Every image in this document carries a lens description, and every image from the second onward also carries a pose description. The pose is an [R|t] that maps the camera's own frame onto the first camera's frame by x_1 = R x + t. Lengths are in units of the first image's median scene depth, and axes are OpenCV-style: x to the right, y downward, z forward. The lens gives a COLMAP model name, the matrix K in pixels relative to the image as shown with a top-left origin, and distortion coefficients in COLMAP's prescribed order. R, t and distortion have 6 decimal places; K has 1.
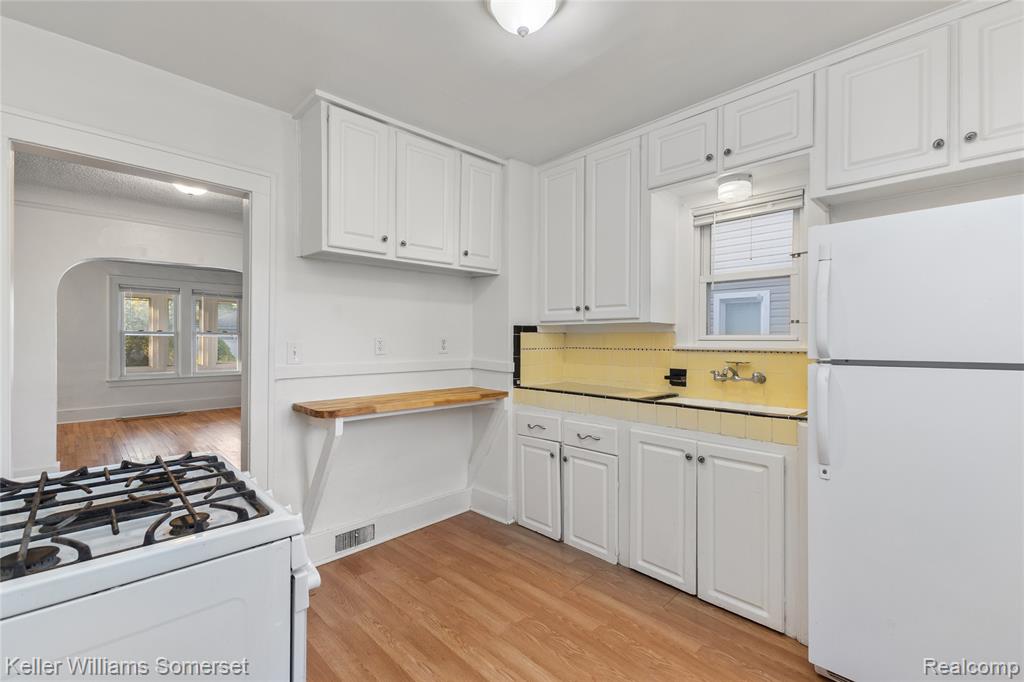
lens RADIAL K [[442.4, 0, 511.9], [0, 442.4, 337.0], [0, 0, 1]] dist [0.005359, -0.000081]
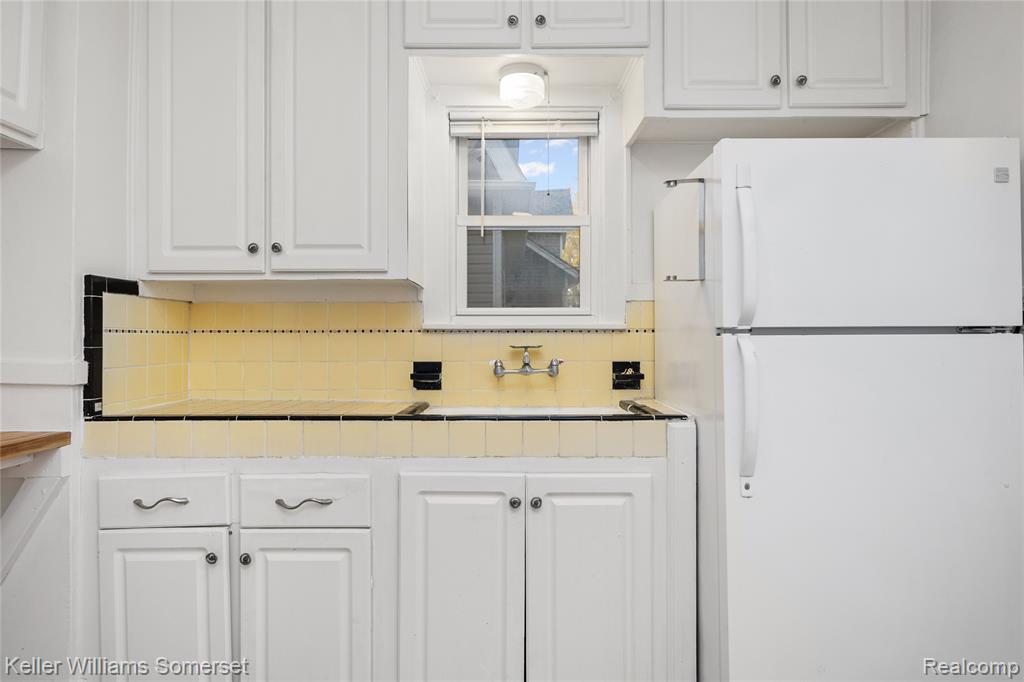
lens RADIAL K [[589.9, 0, 507.4], [0, 589.9, 334.8], [0, 0, 1]] dist [-0.001020, -0.001512]
pose [[0.697294, 0.002378, 0.716781, -0.137629], [-0.000633, 0.999996, -0.002702, 0.038265], [-0.716785, 0.001430, 0.697293, 0.362871]]
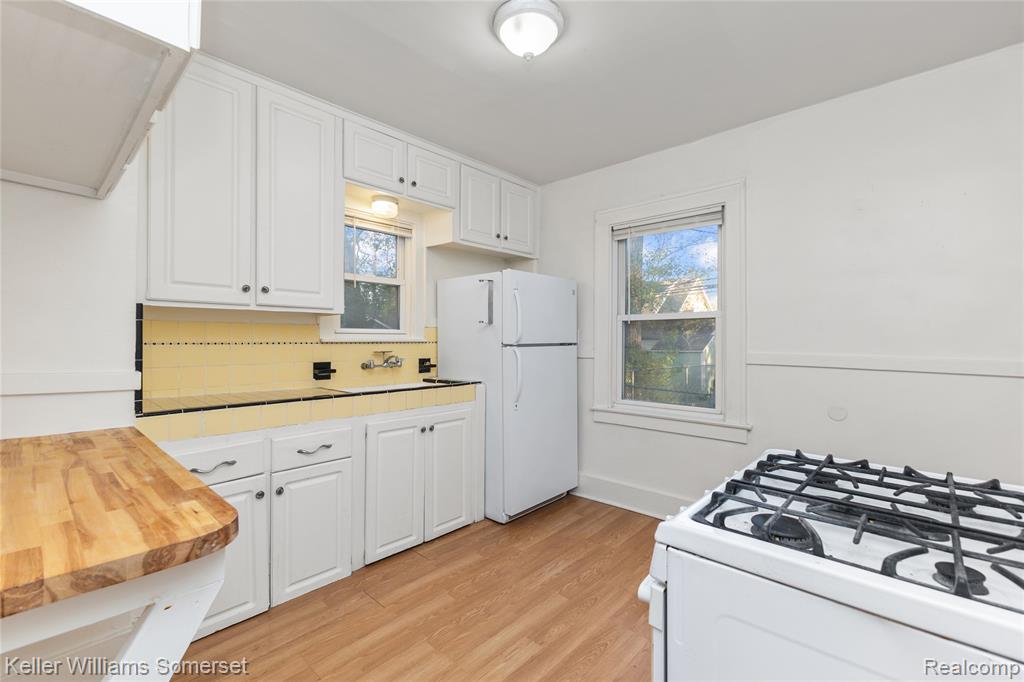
lens RADIAL K [[442.4, 0, 511.9], [0, 442.4, 337.0], [0, 0, 1]] dist [0.005359, -0.000081]
pose [[-0.056122, 0.001590, 0.998423, -0.650898], [-0.008909, 0.999958, -0.002093, 0.014902], [-0.998384, -0.009013, -0.056105, 0.660359]]
